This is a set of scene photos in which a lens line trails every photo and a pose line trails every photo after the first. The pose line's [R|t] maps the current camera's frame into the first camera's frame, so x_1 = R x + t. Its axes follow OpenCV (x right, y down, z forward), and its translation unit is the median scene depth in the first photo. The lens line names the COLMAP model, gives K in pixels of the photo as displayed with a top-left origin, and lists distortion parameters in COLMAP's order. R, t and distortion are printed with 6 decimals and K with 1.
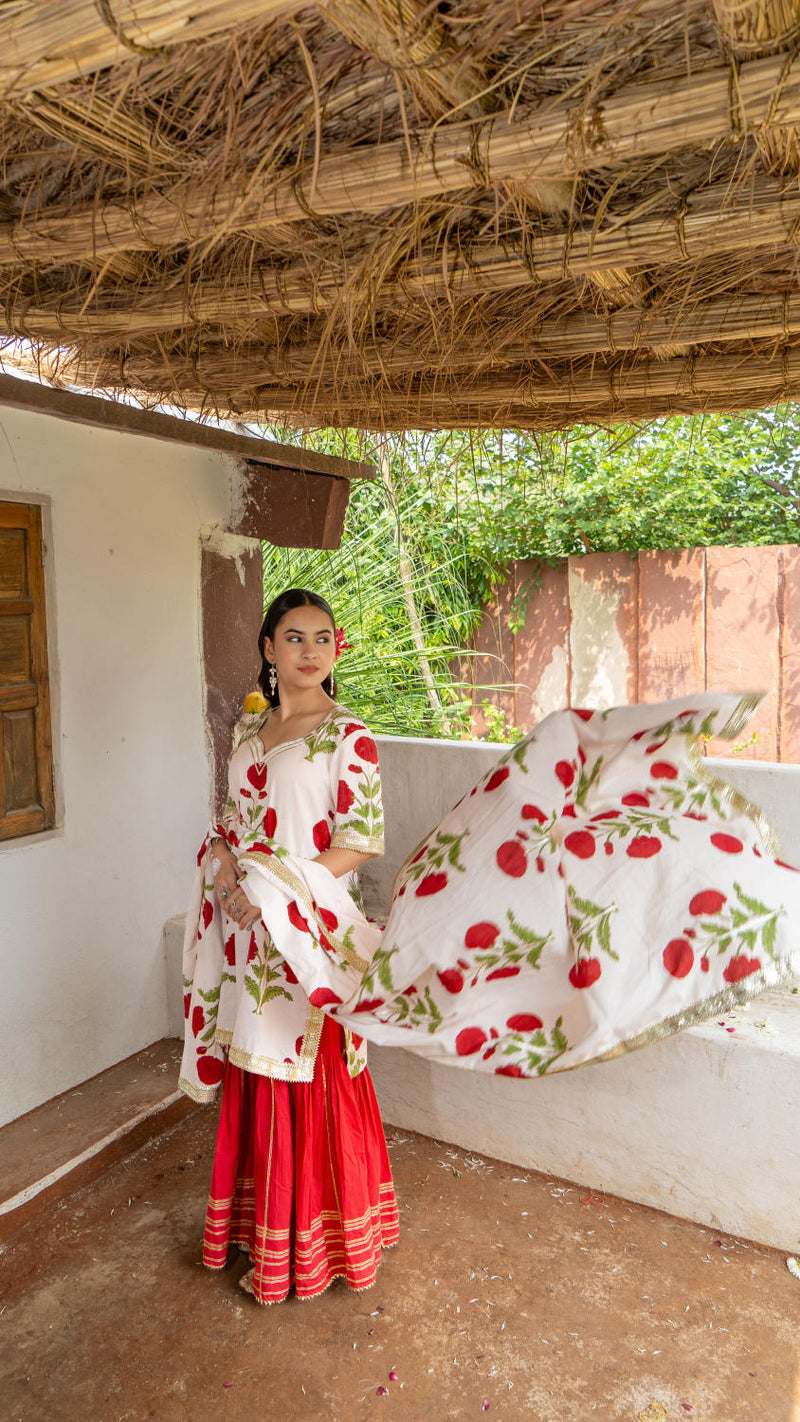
lens RADIAL K [[940.3, 0, 397.0], [0, 940.3, 699.5], [0, 0, 1]] dist [-0.033685, 0.009420]
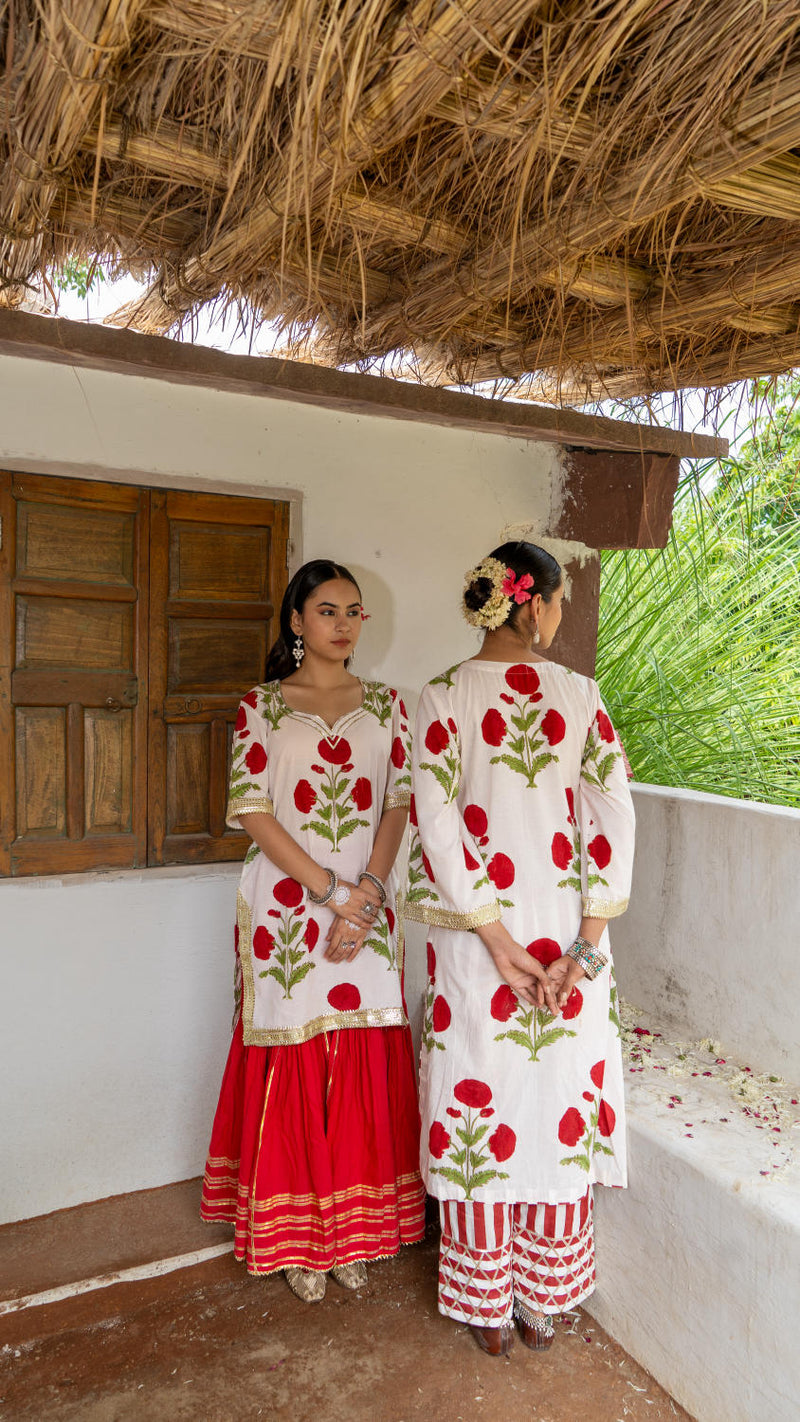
lens RADIAL K [[940.3, 0, 397.0], [0, 940.3, 699.5], [0, 0, 1]] dist [-0.033685, 0.009420]
pose [[0.842566, 0.039201, -0.537165, 0.168618], [-0.074596, 0.996229, -0.044304, 0.014979], [0.533402, 0.077399, 0.842313, 0.238743]]
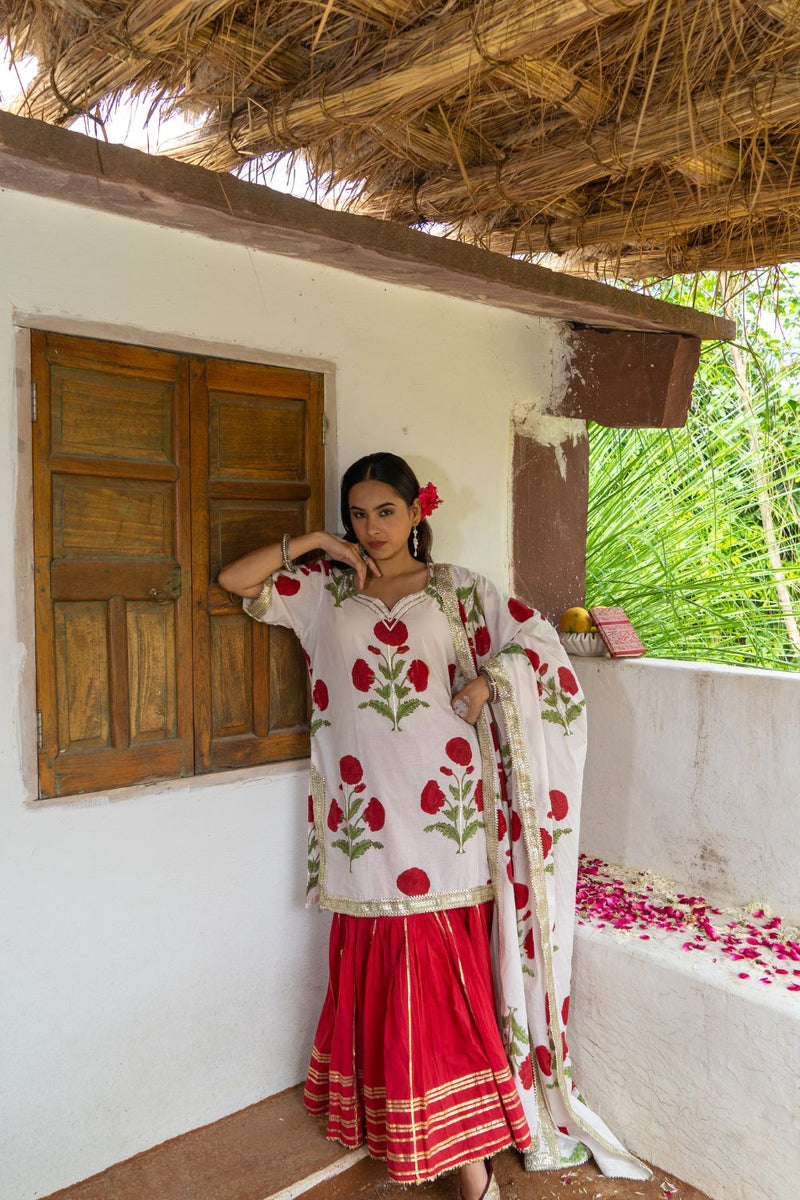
lens RADIAL K [[945.0, 0, 397.6], [0, 945.0, 590.4], [0, 0, 1]] dist [-0.031823, 0.005361]
pose [[0.938455, 0.020801, -0.344776, -0.012667], [-0.038652, 0.998240, -0.044984, 0.021444], [0.343233, 0.055542, 0.937607, 0.181419]]
